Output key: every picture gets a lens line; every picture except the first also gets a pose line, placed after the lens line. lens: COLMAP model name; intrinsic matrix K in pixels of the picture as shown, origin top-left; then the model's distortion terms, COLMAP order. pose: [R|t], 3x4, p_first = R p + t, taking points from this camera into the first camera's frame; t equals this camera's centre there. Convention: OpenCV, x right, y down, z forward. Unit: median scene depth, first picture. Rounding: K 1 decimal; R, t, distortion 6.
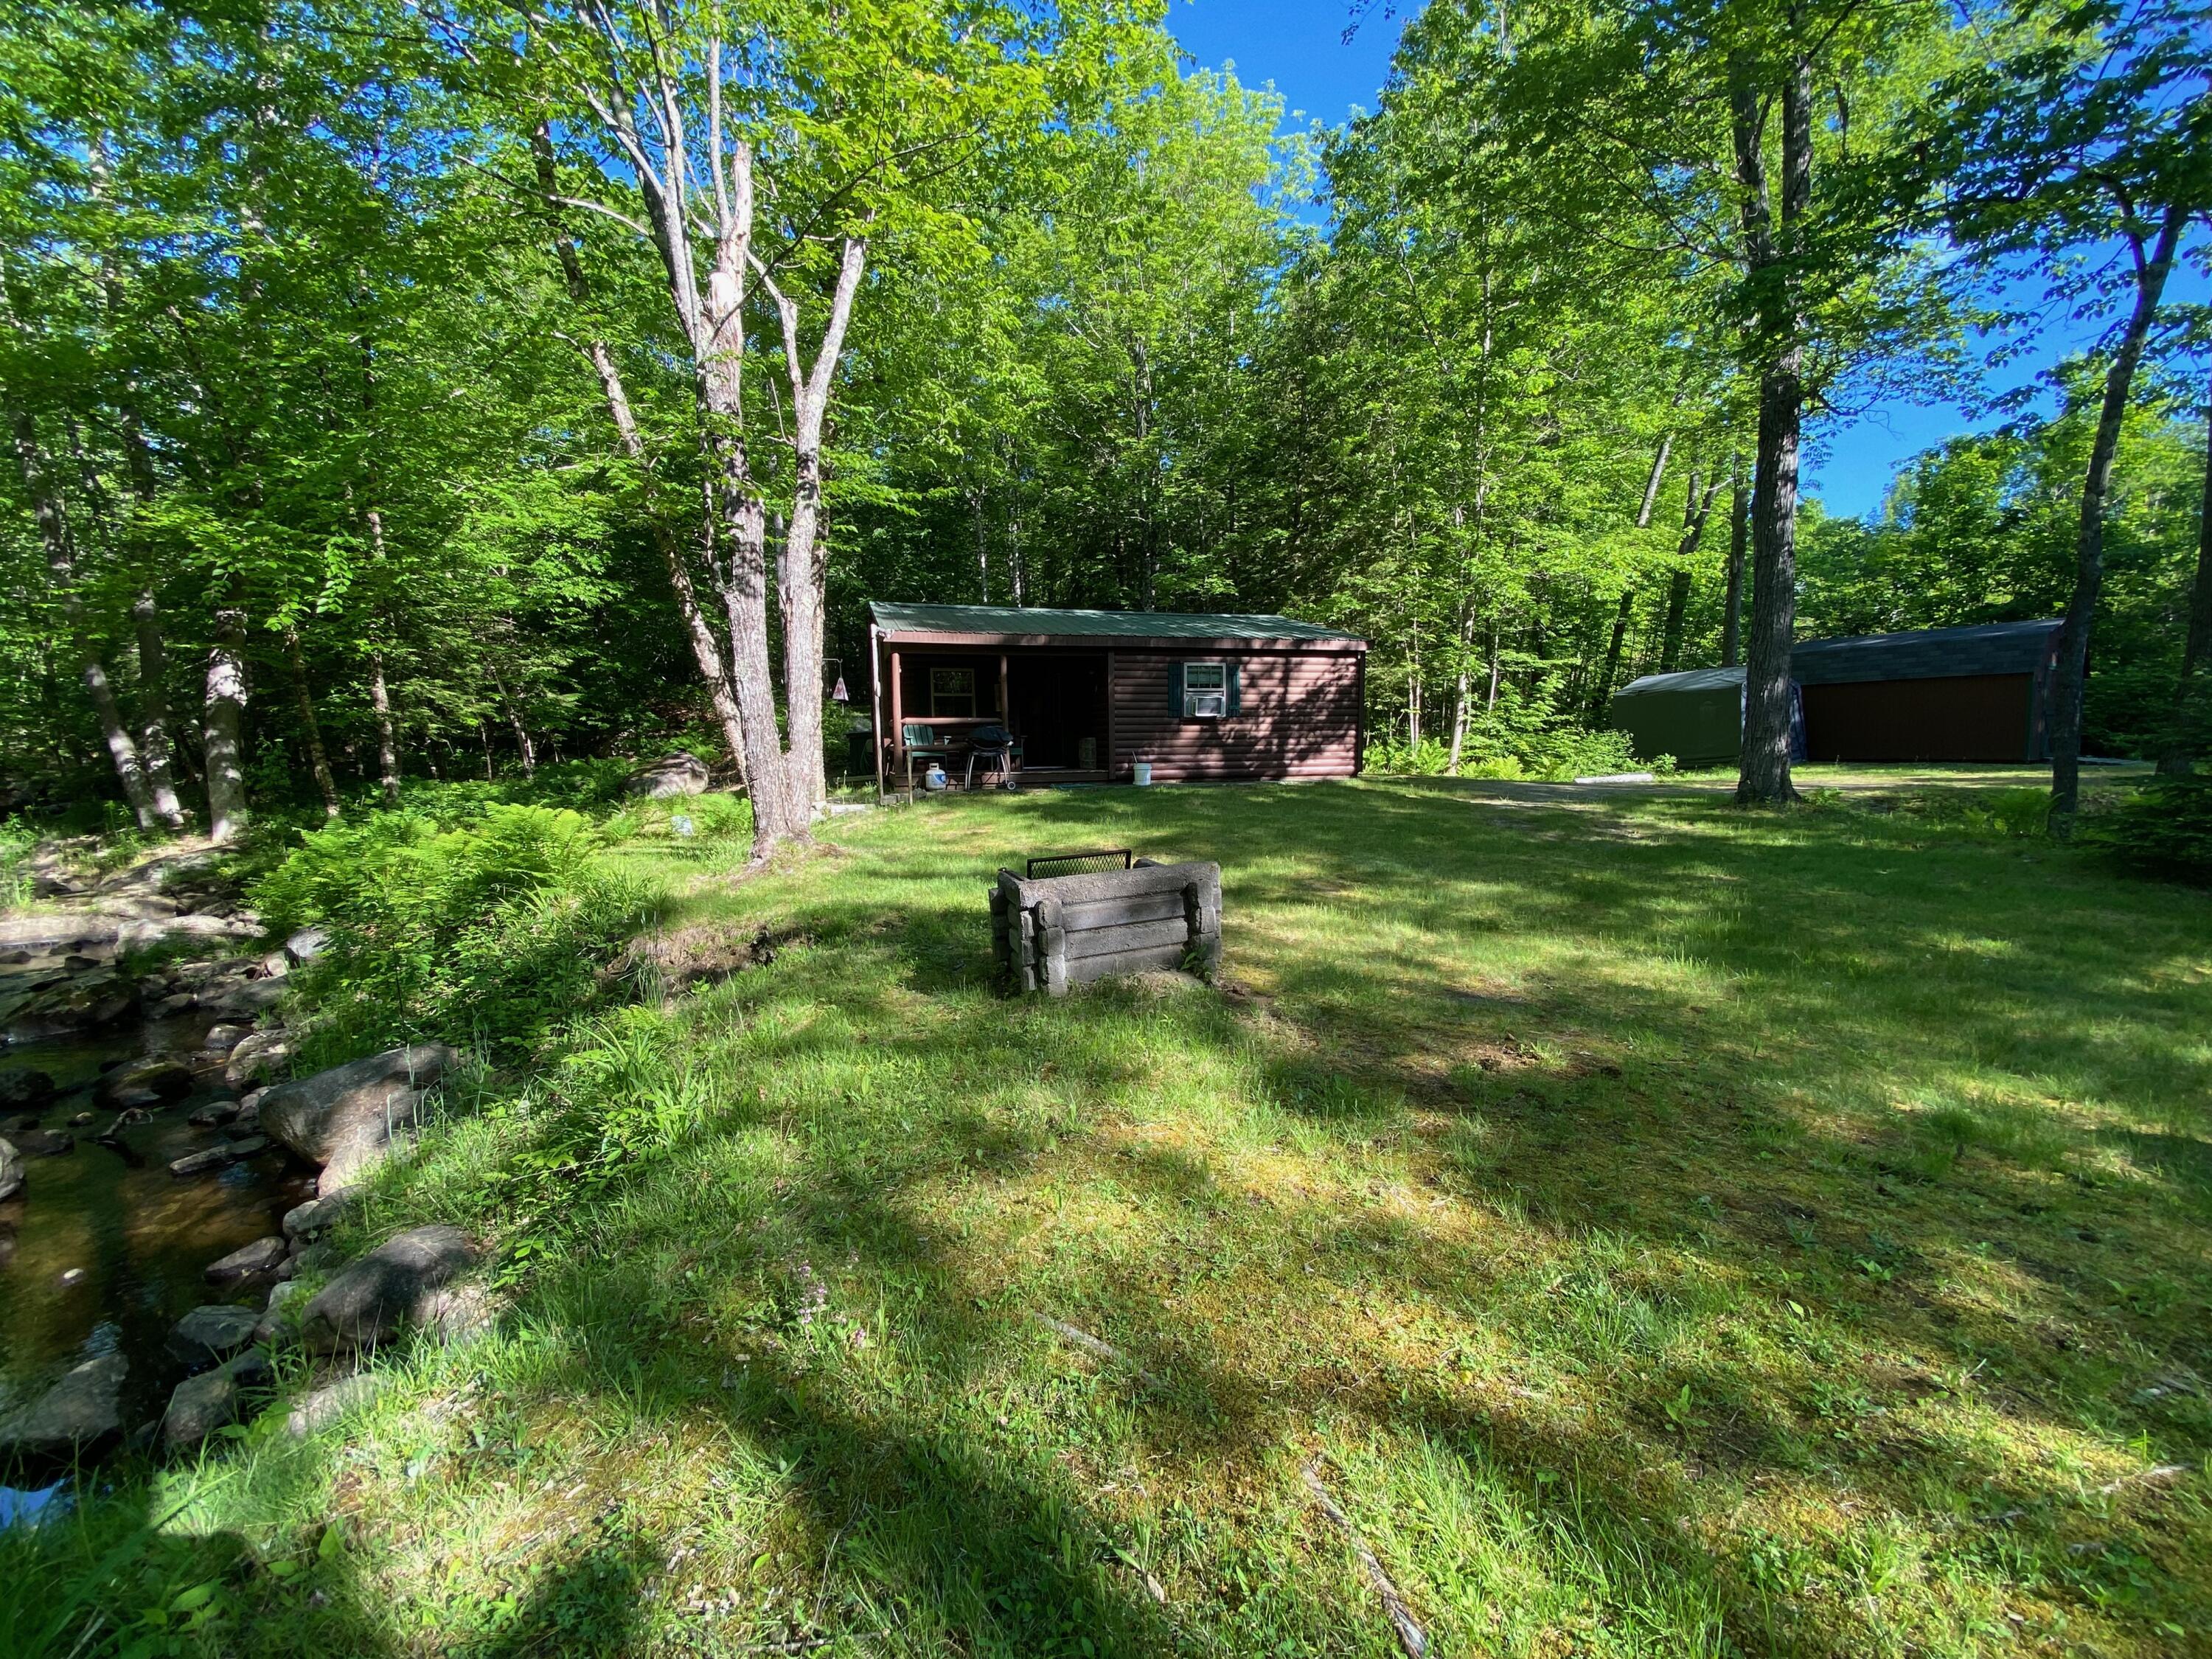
lens RADIAL K [[898.7, 0, 1101.3], [0, 898.7, 818.0], [0, 0, 1]] dist [0.039771, -0.029593]
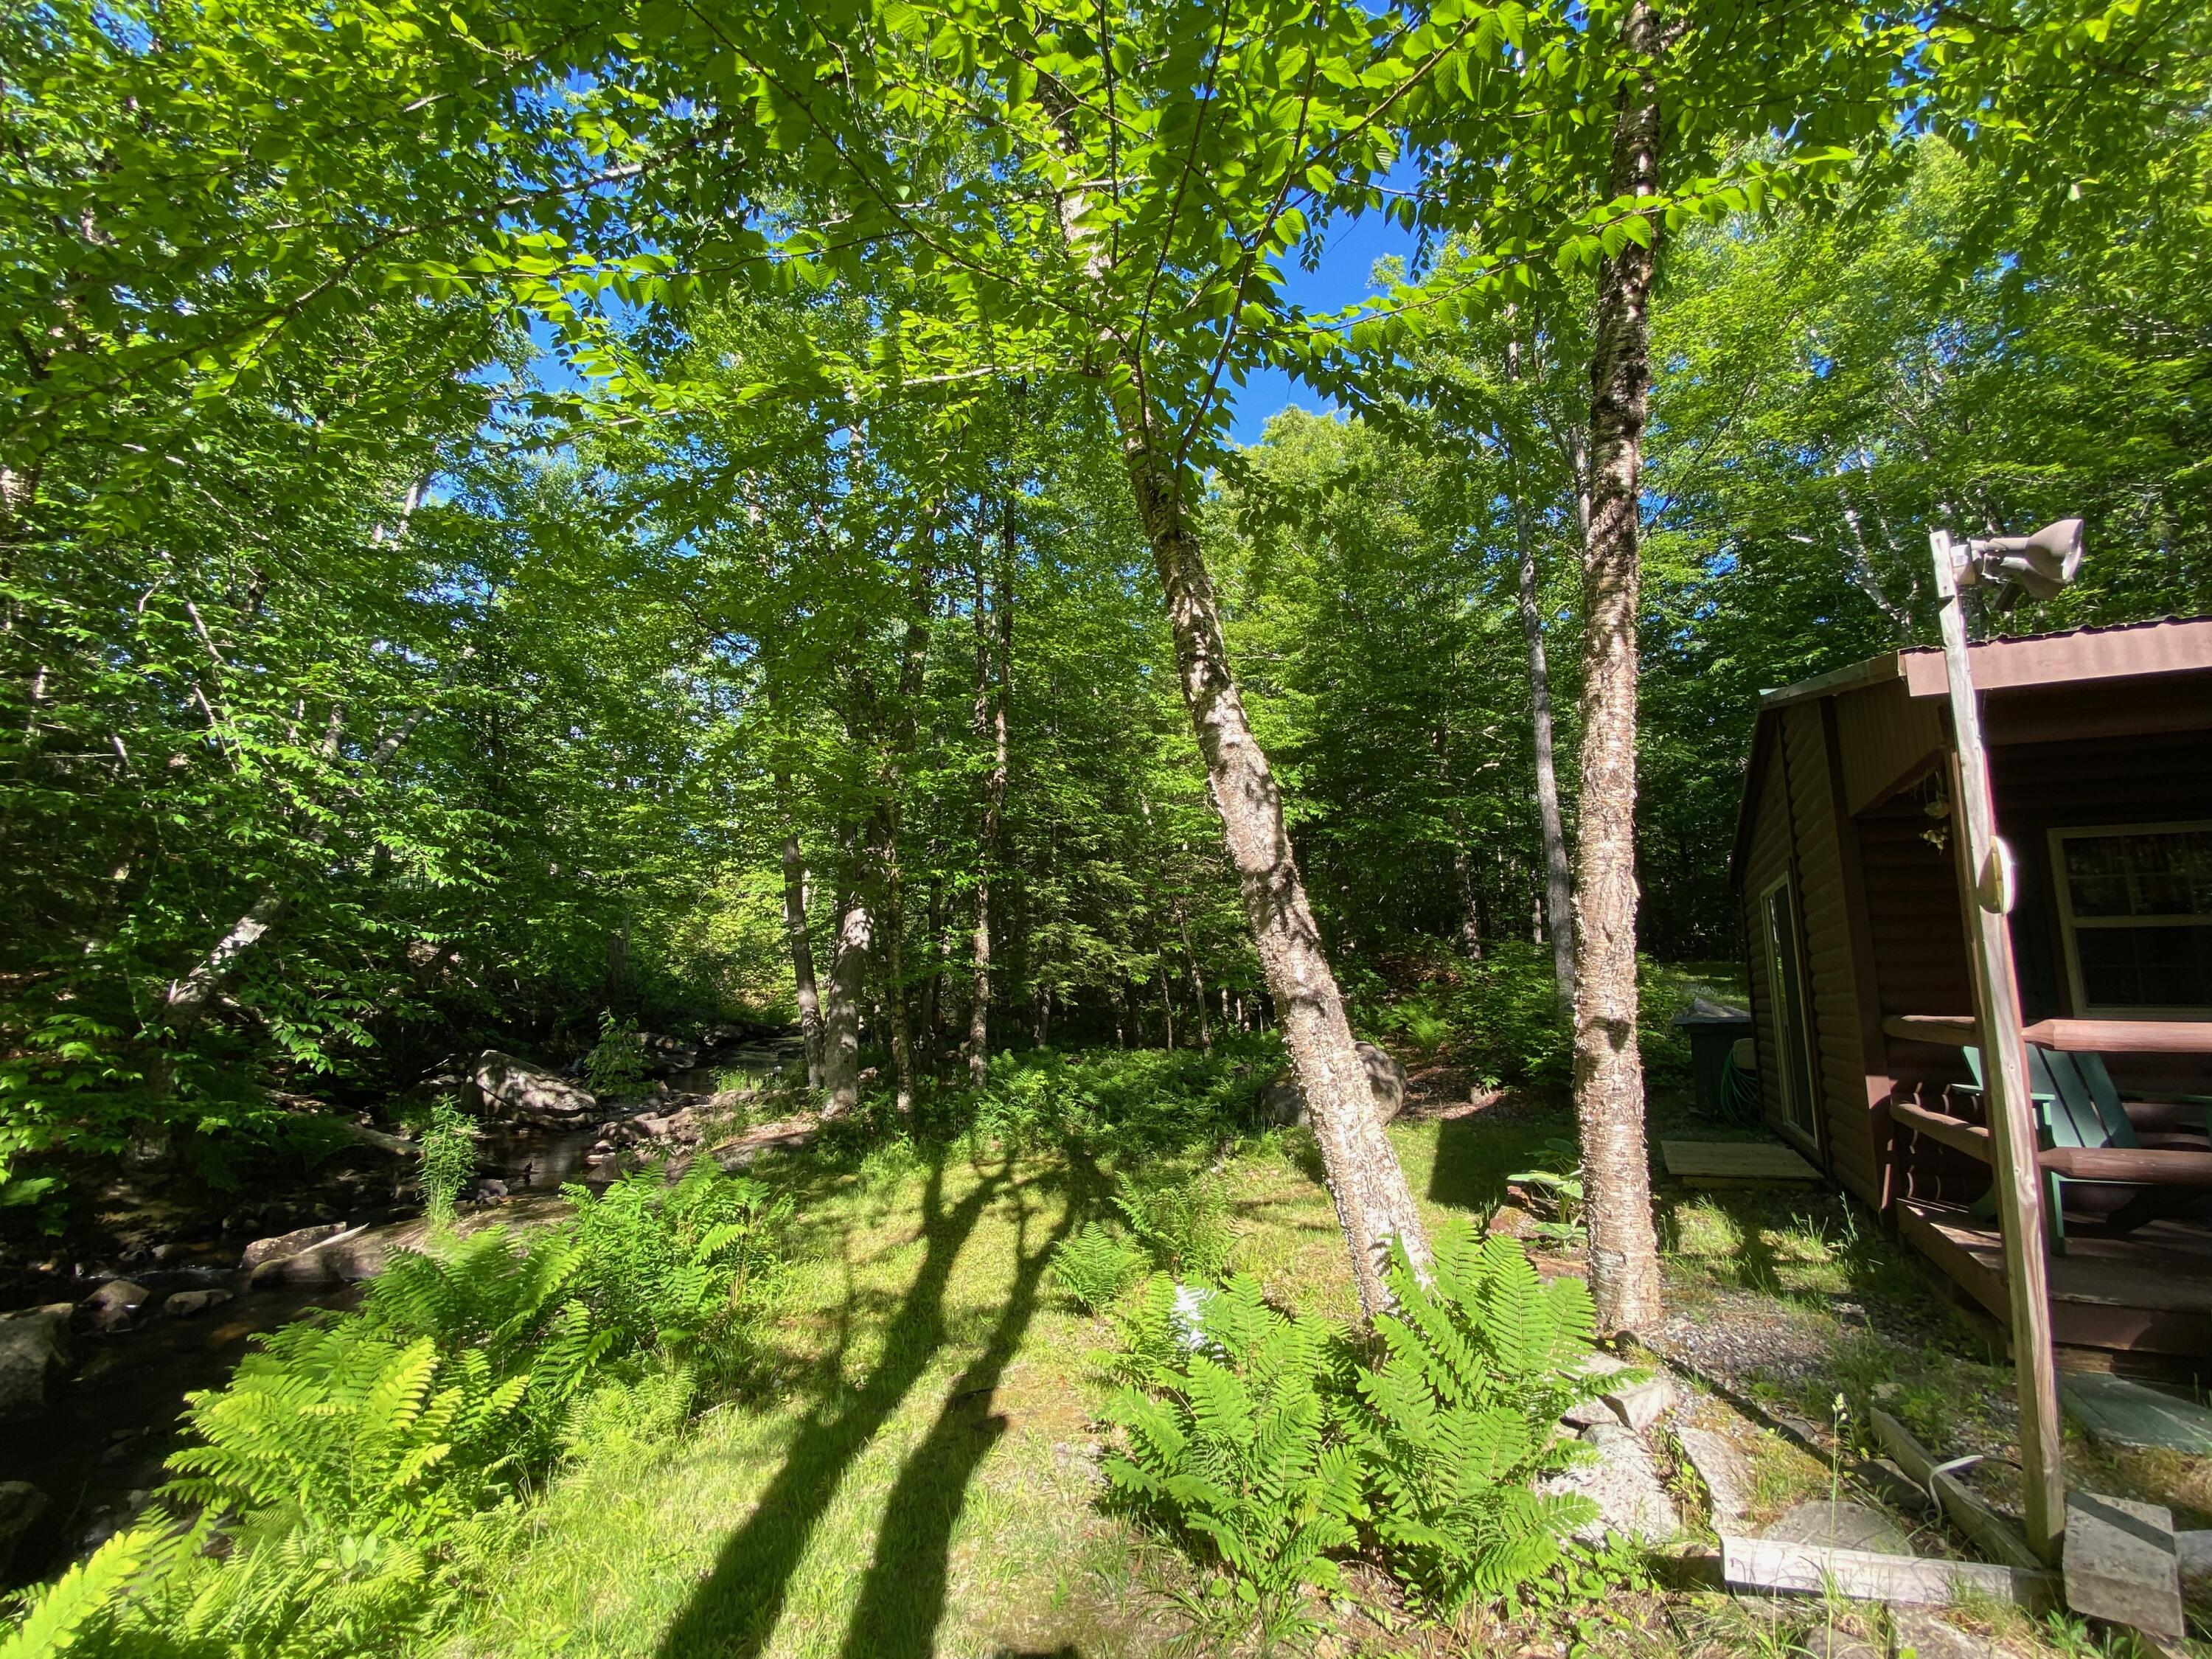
lens RADIAL K [[898.7, 0, 1101.3], [0, 898.7, 818.0], [0, 0, 1]] dist [0.039771, -0.029593]
pose [[0.695338, -0.107754, -0.710559, -0.297747], [-0.090450, 0.967714, -0.235264, -0.116912], [0.712969, 0.227858, 0.663142, 0.930869]]
